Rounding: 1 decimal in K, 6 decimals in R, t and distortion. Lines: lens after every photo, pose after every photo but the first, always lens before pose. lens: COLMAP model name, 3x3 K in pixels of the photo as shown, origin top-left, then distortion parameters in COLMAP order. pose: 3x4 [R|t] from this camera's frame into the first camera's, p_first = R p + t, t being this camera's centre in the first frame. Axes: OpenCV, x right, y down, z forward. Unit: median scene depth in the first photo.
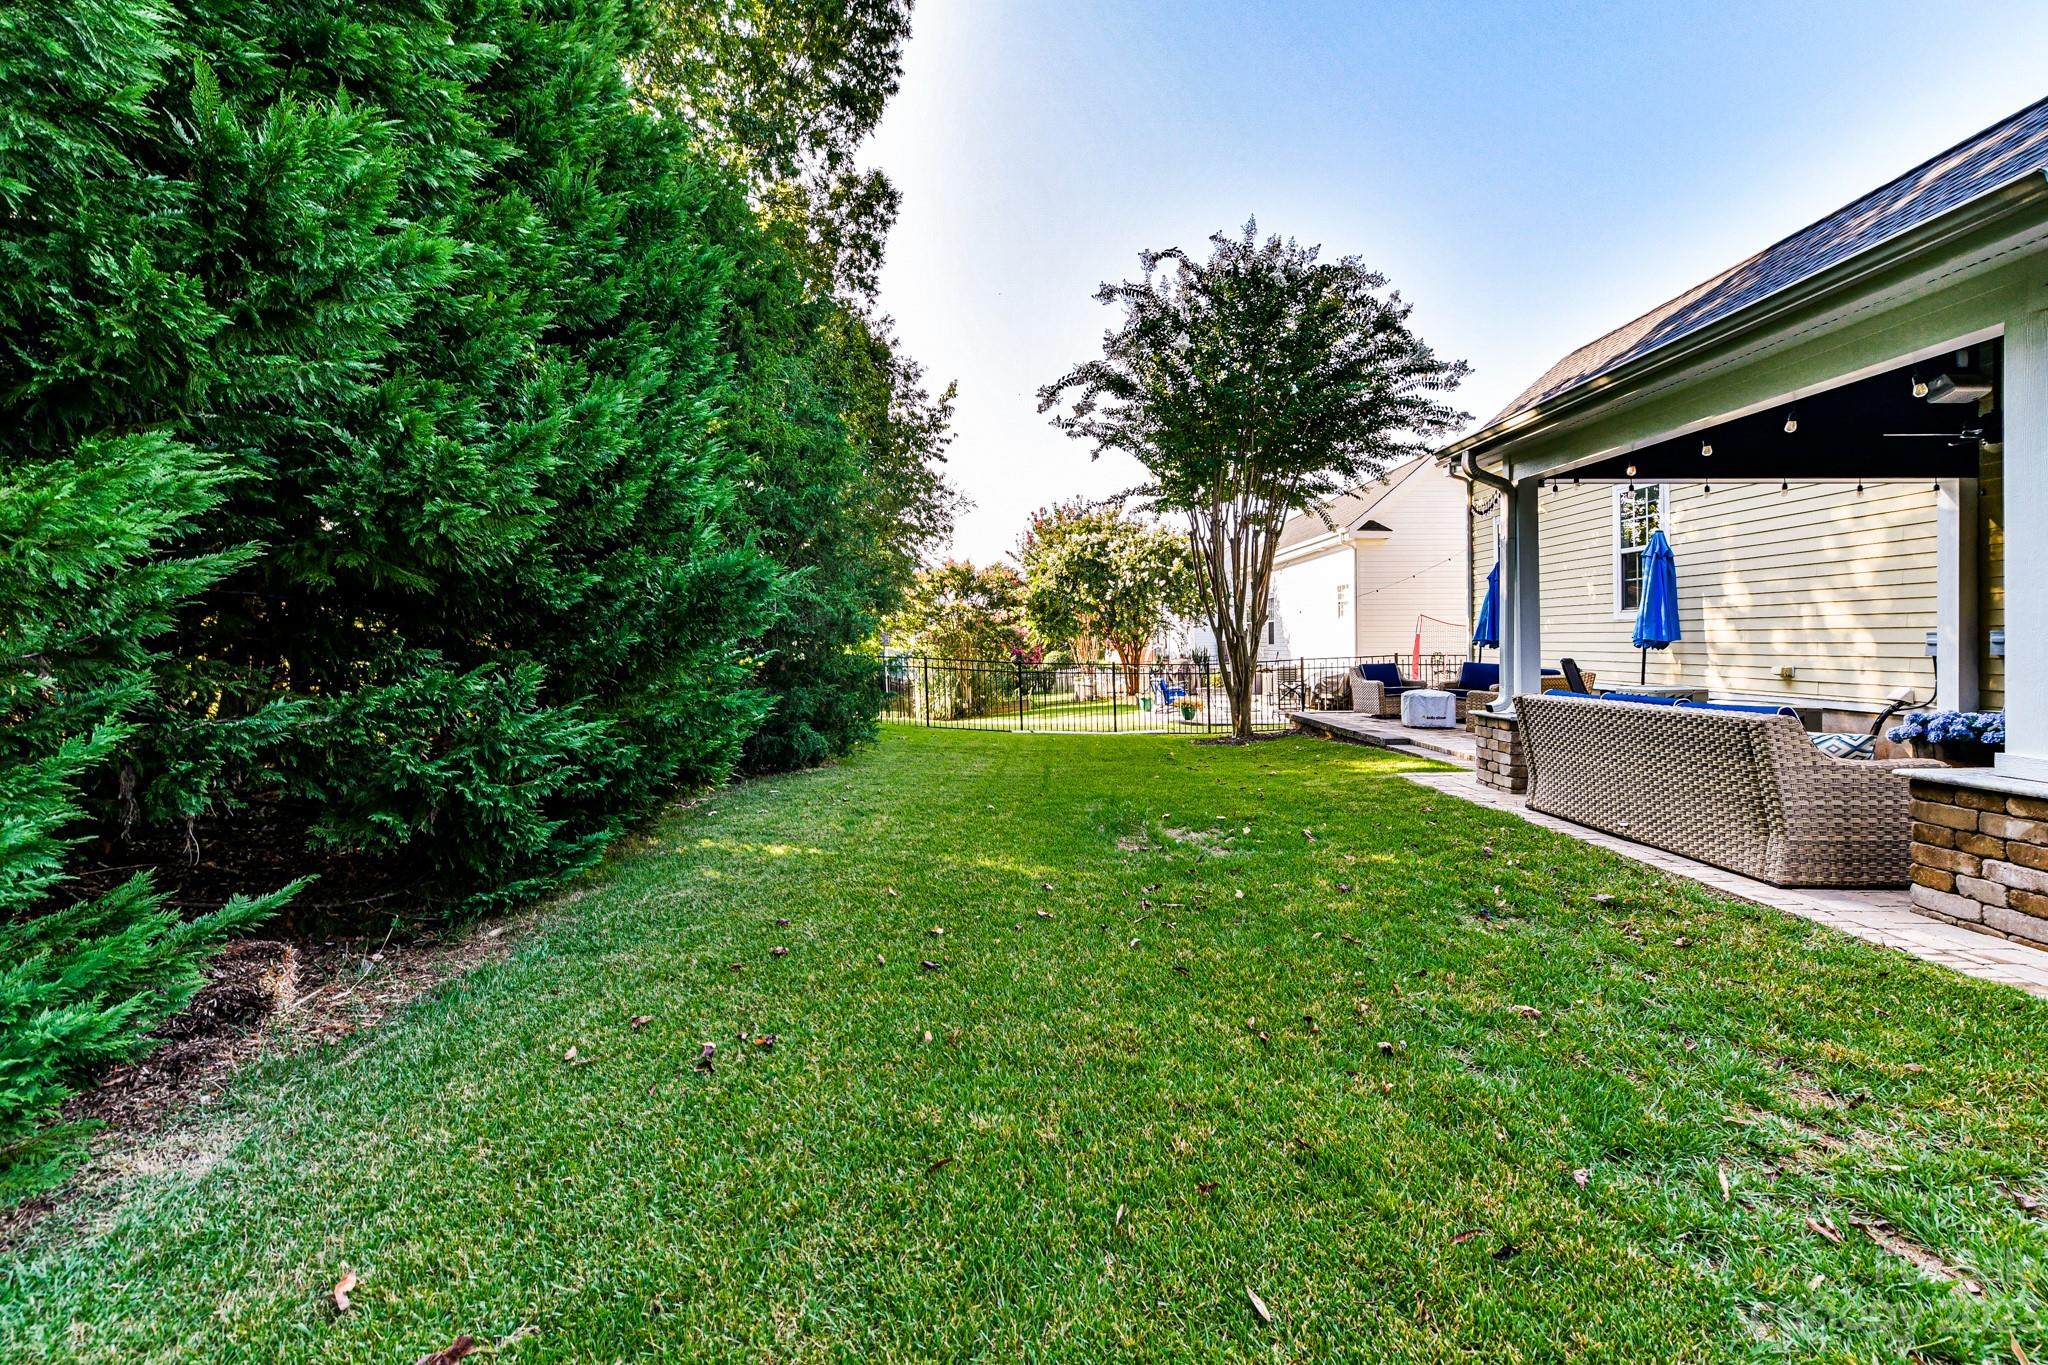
lens RADIAL K [[828.0, 0, 1020.2], [0, 828.0, 640.7], [0, 0, 1]] dist [-0.002994, 0.000472]
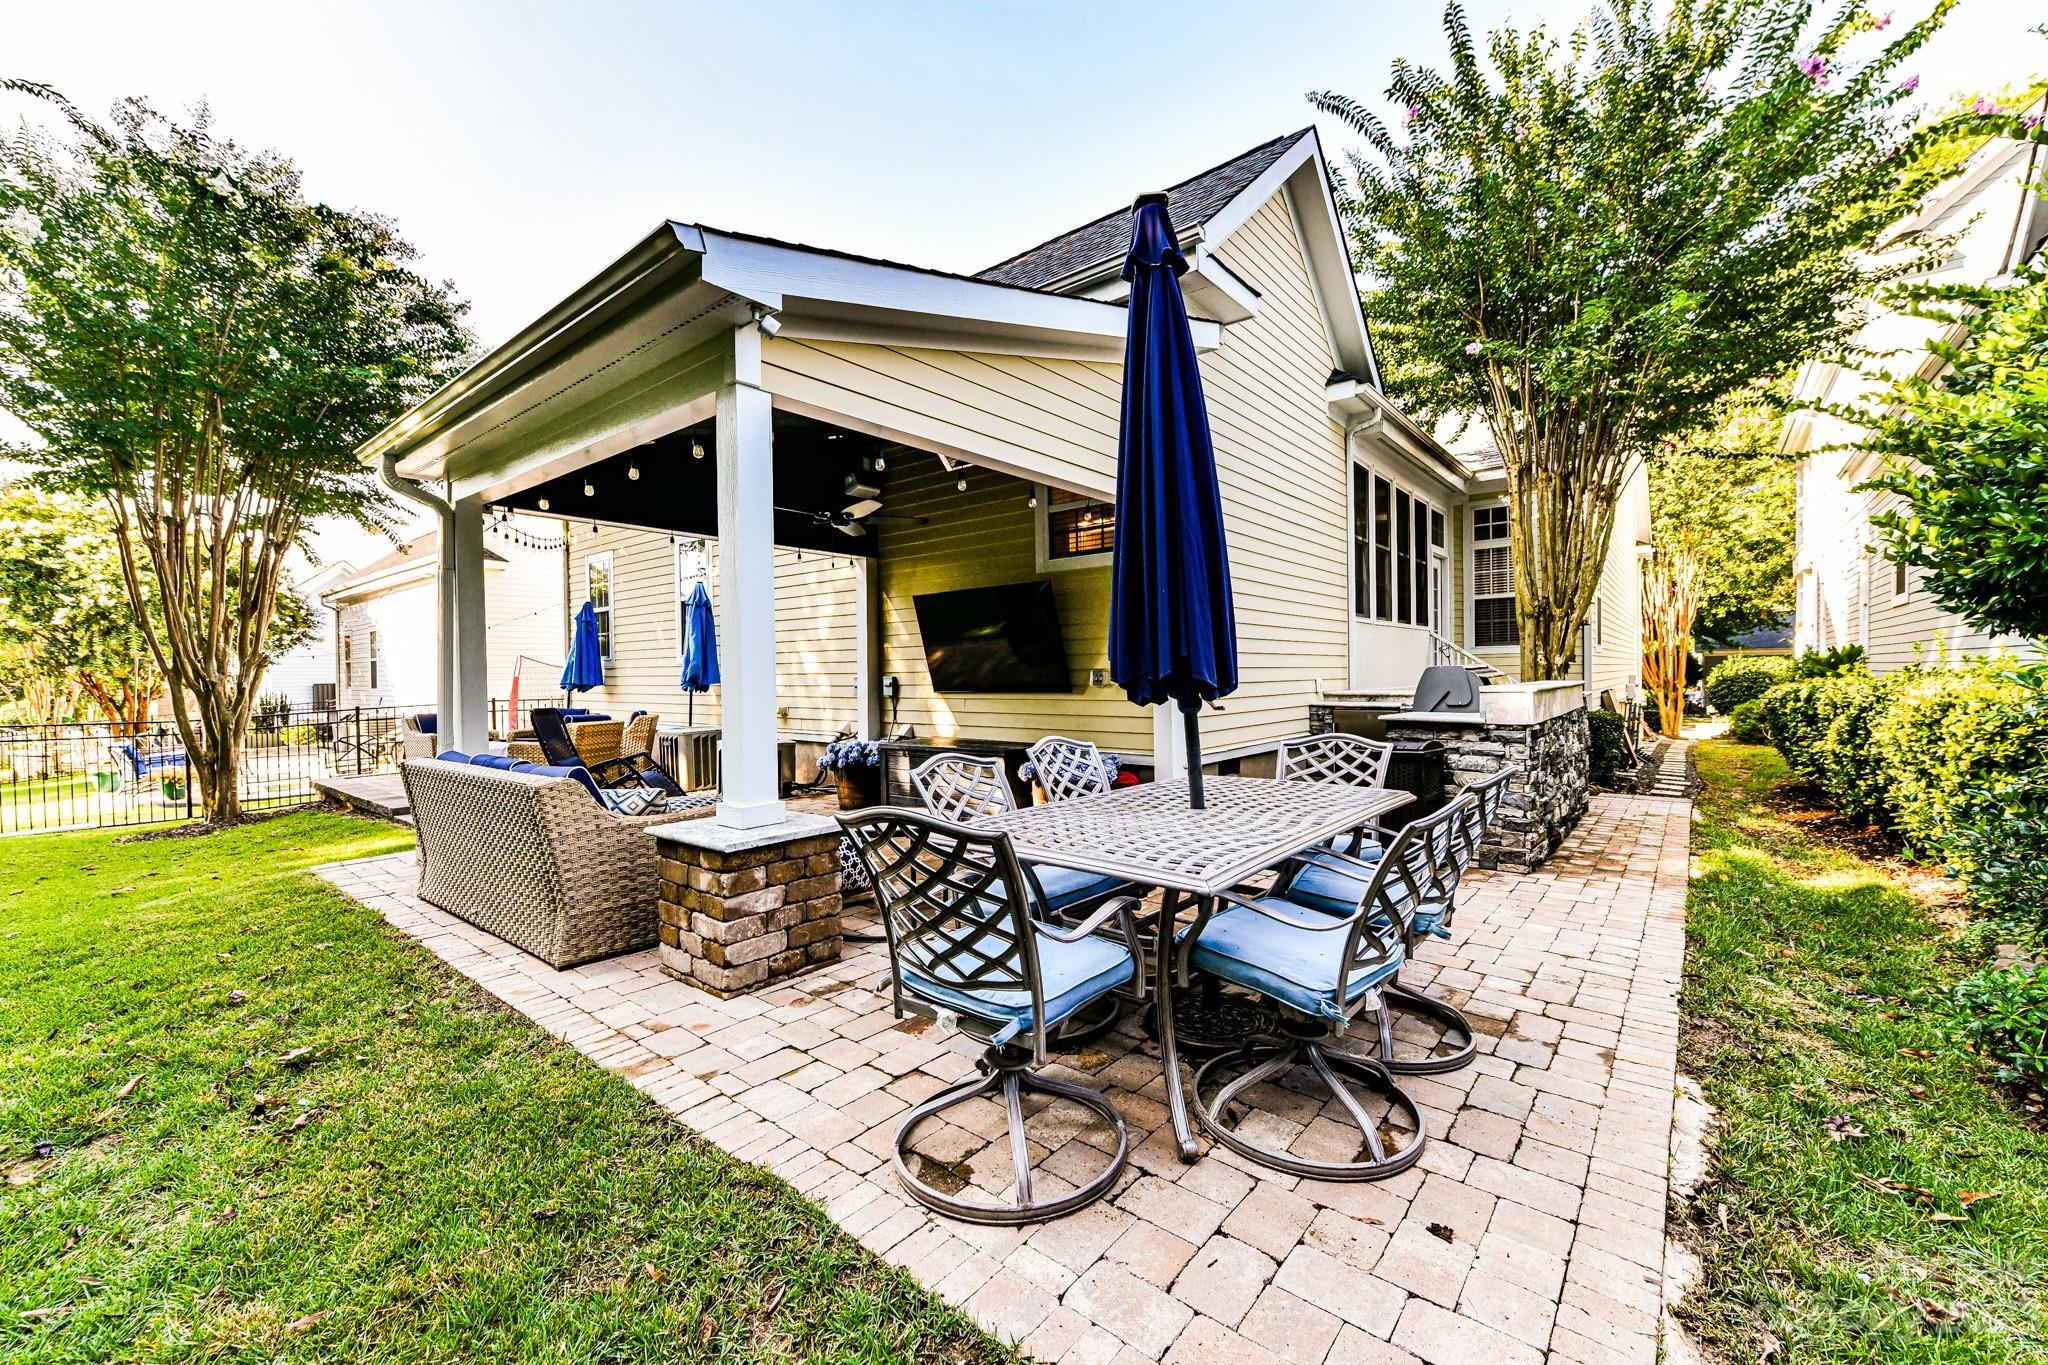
lens RADIAL K [[828.0, 0, 1005.4], [0, 828.0, 673.5], [0, 0, 1]] dist [-0.002994, 0.000472]
pose [[0.627742, -0.000509, 0.778421, 0.294085], [0.006719, 0.999966, -0.004765, -0.009667], [-0.778393, 0.008221, 0.627724, 0.029517]]
